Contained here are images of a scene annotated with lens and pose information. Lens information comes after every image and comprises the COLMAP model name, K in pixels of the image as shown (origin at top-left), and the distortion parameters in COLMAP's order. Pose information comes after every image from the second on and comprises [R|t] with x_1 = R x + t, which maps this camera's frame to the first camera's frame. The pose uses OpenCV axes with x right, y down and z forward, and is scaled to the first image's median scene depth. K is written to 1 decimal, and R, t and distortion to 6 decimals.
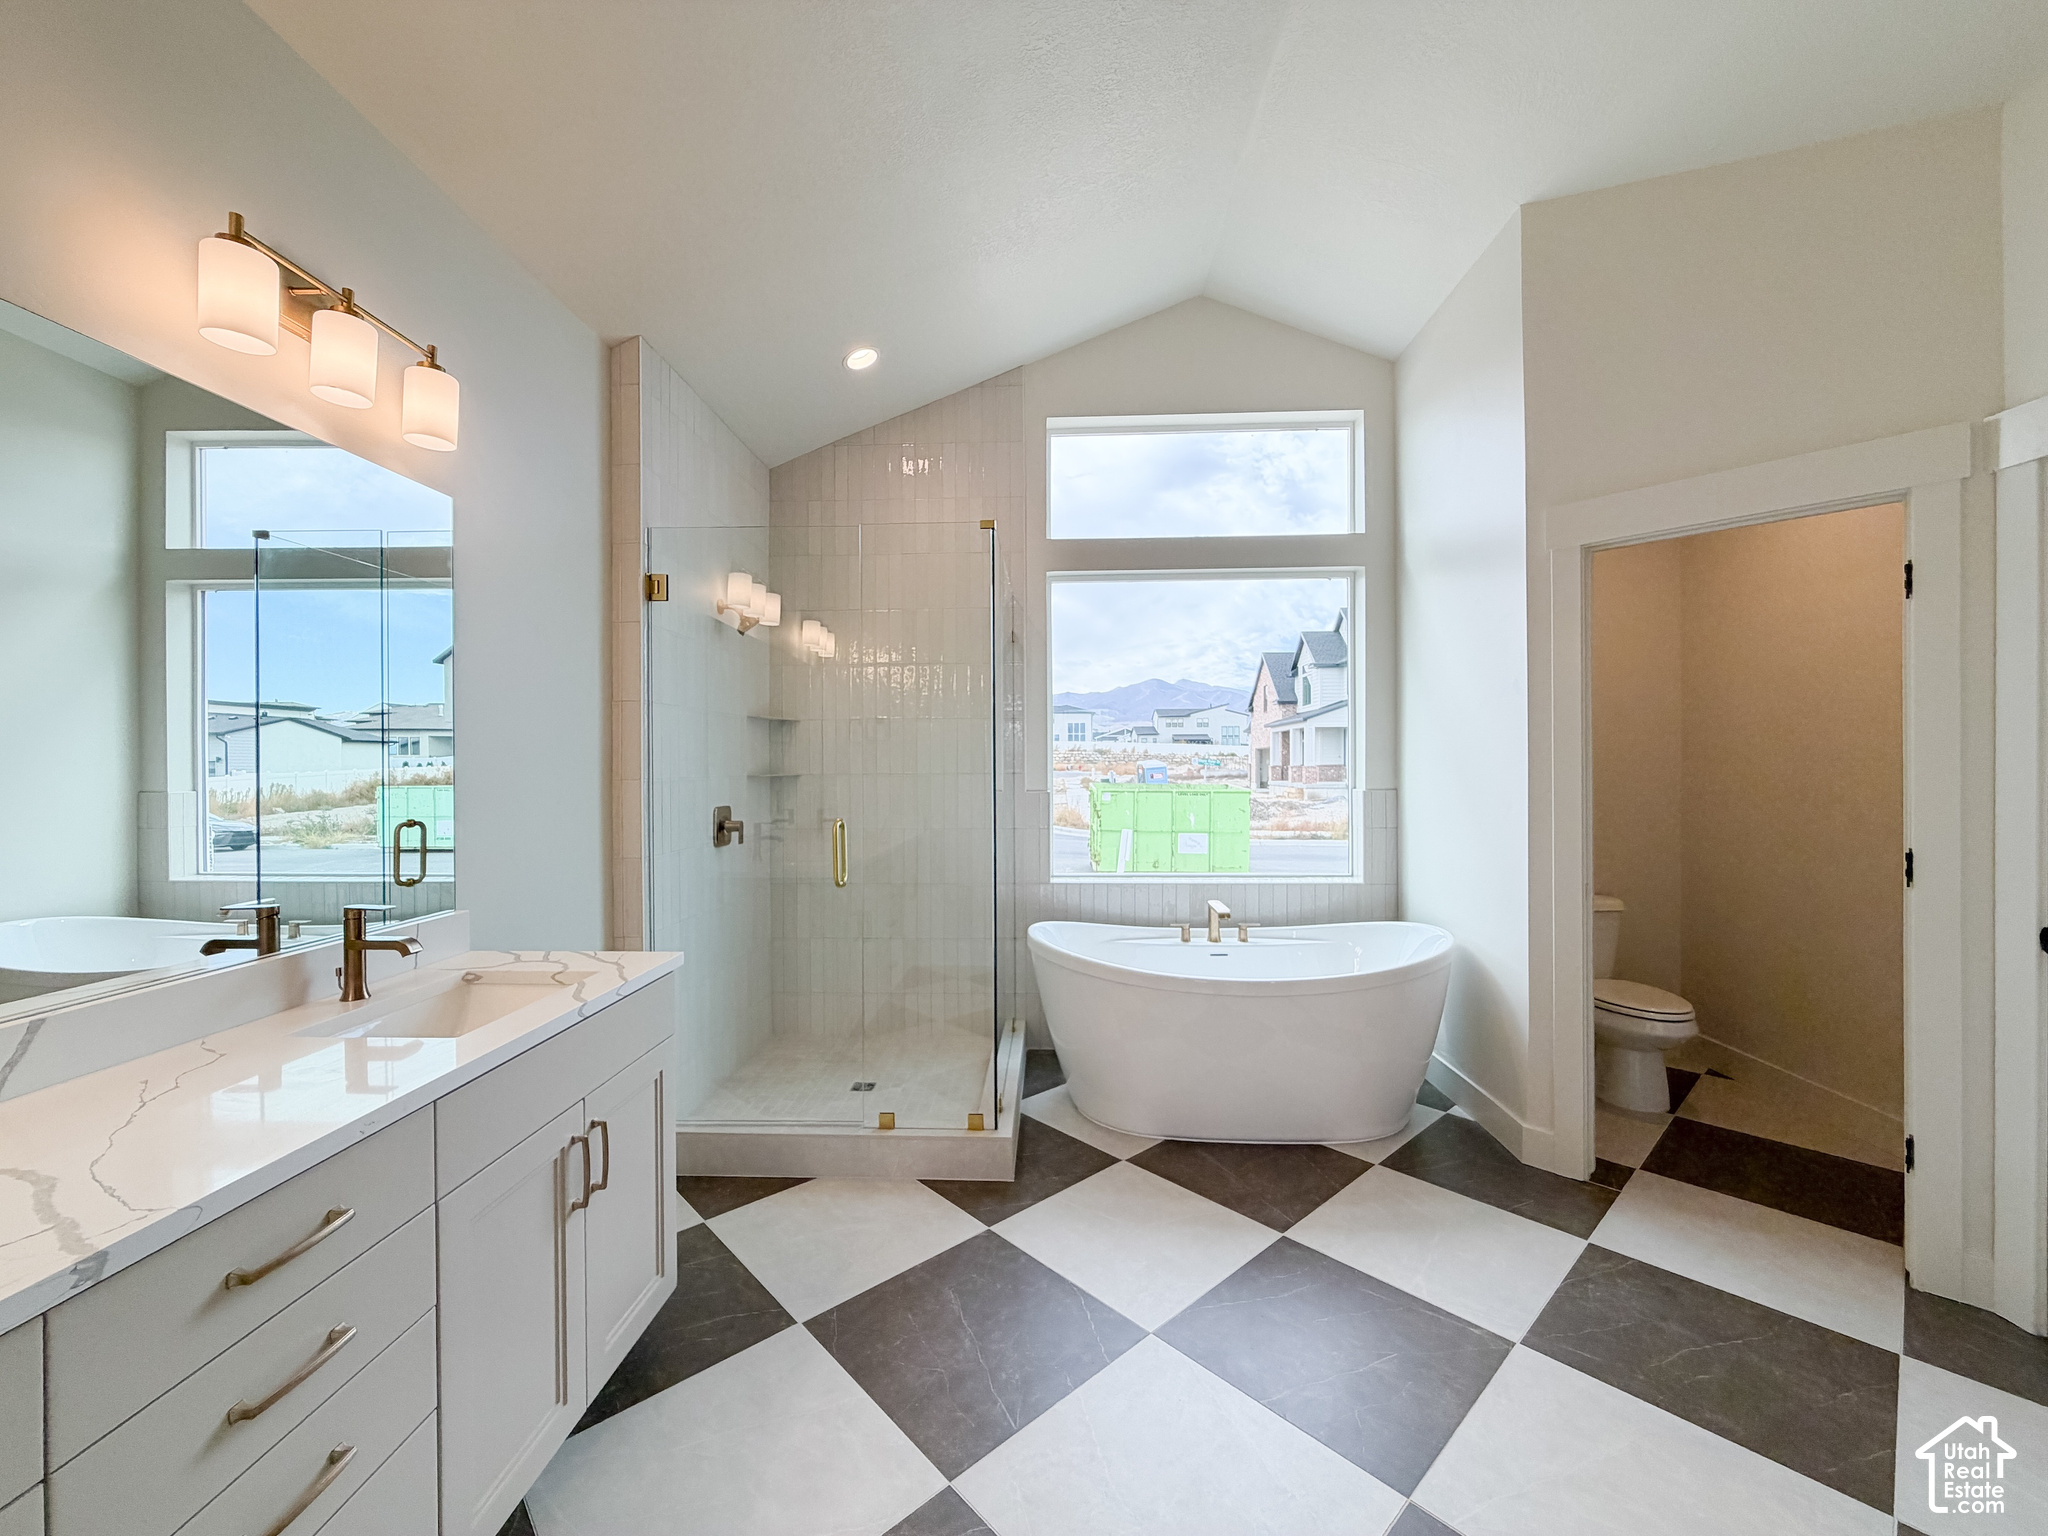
lens RADIAL K [[821.1, 0, 1024.0], [0, 821.1, 761.5], [0, 0, 1]] dist [0.007220, -0.000024]
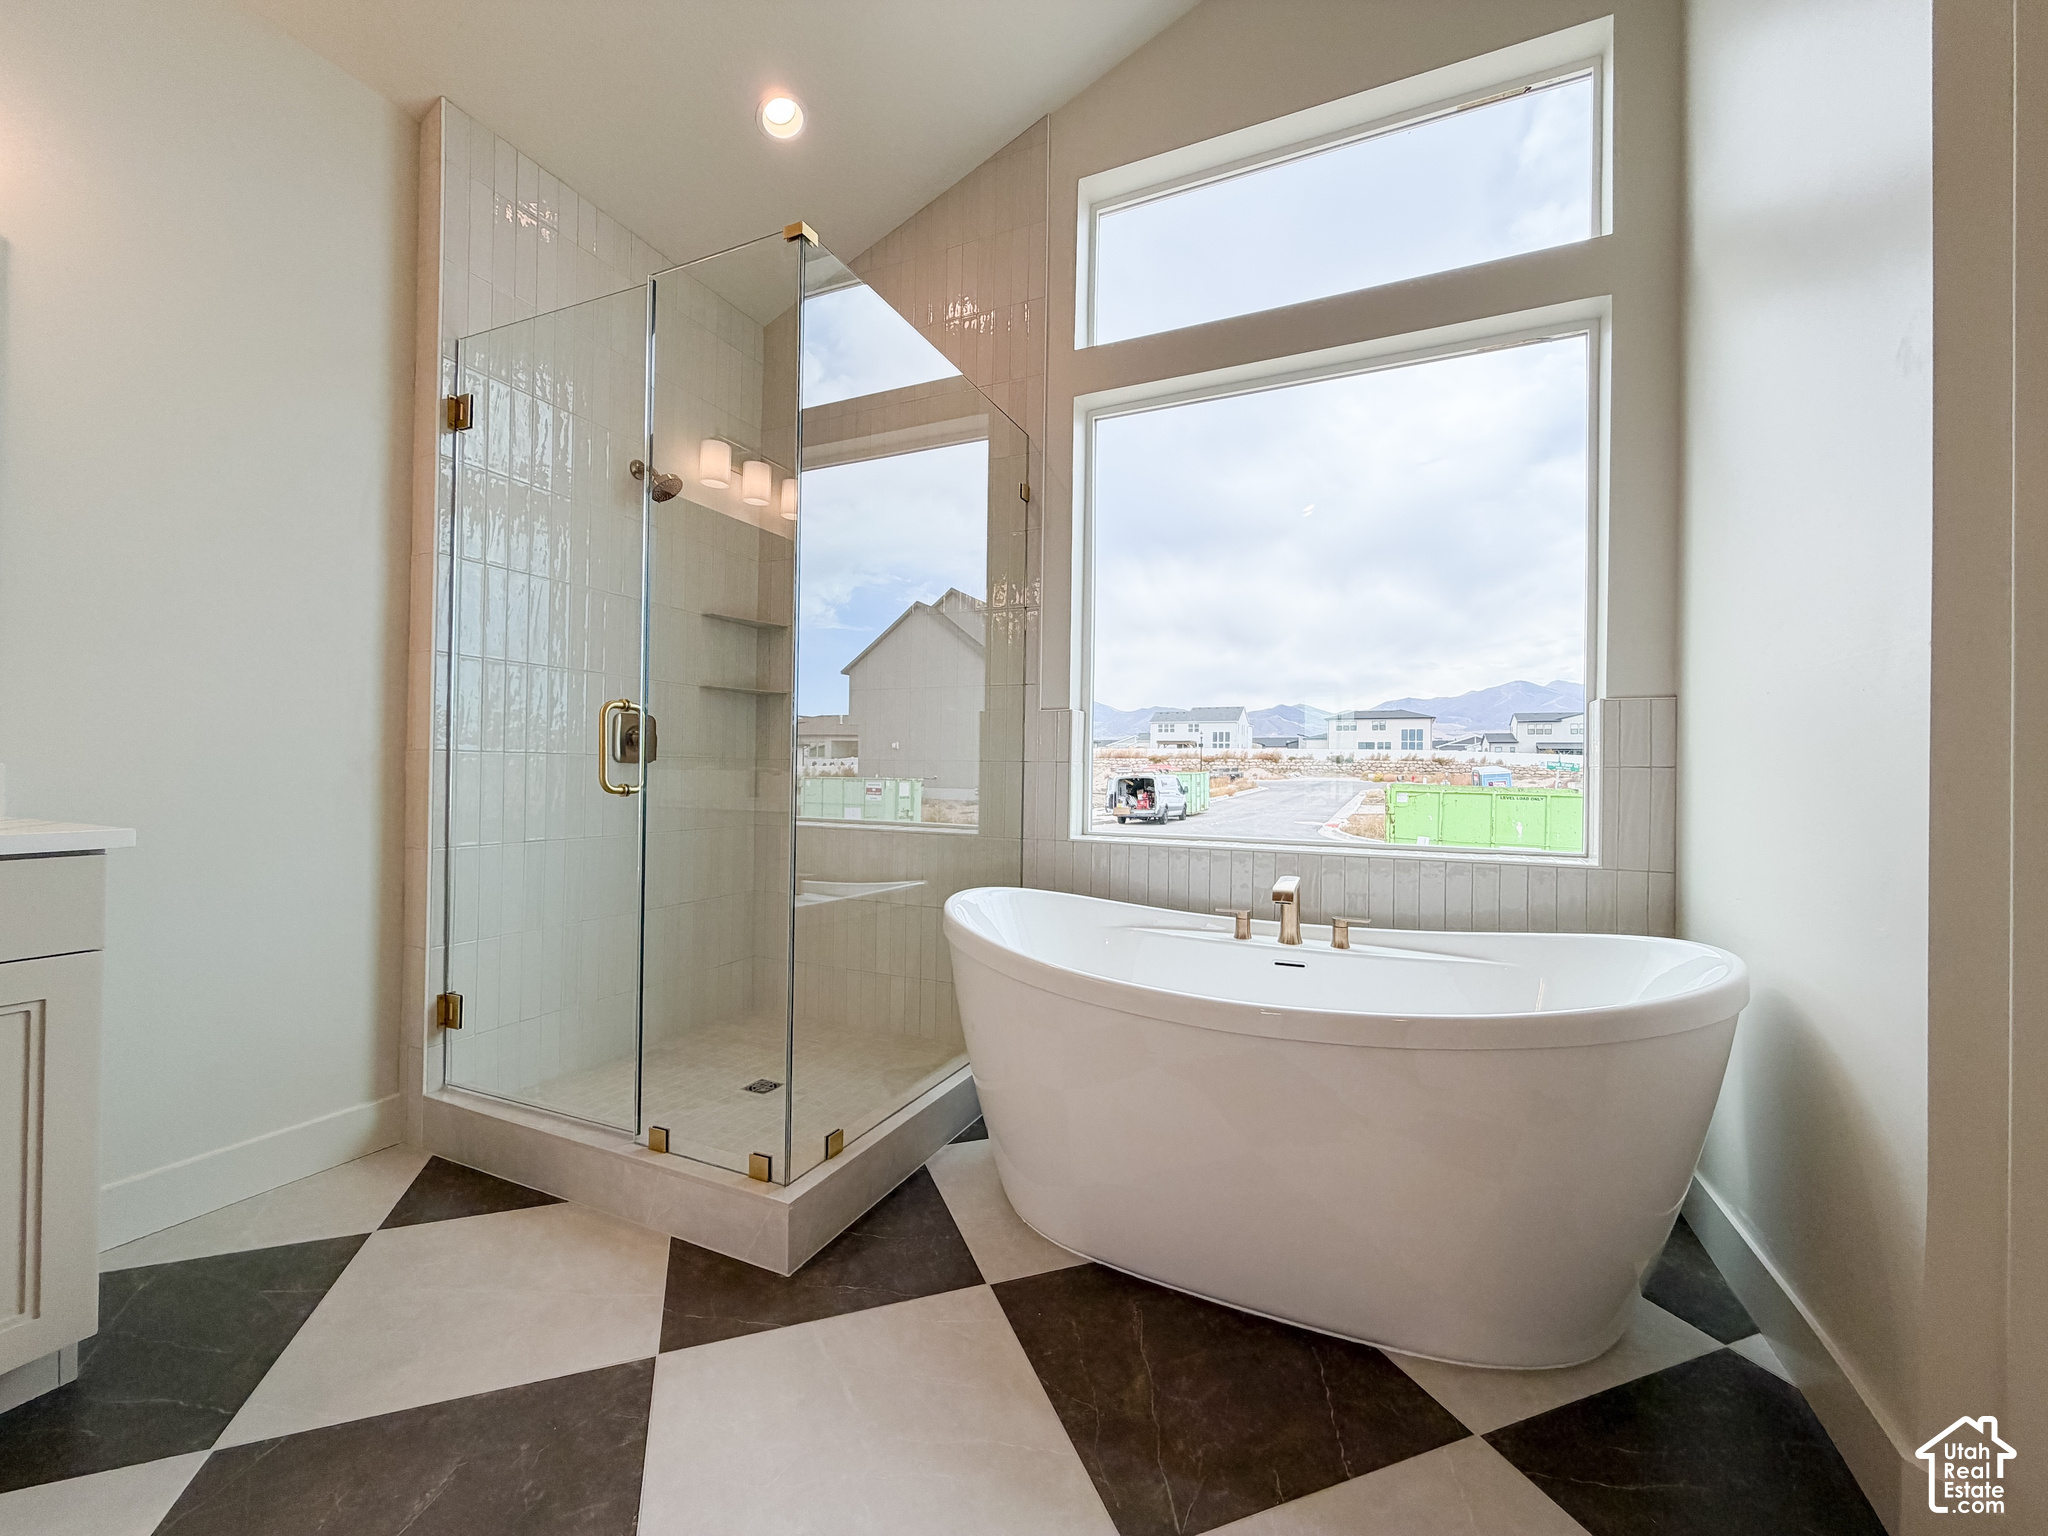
lens RADIAL K [[816.1, 0, 1020.4], [0, 816.1, 766.2], [0, 0, 1]] dist [0.000495, -0.000004]
pose [[0.925461, 0.017169, -0.378454, 0.271328], [-0.018655, 0.999826, -0.000261, 0.091146], [0.378384, 0.007301, 0.925620, 0.362326]]
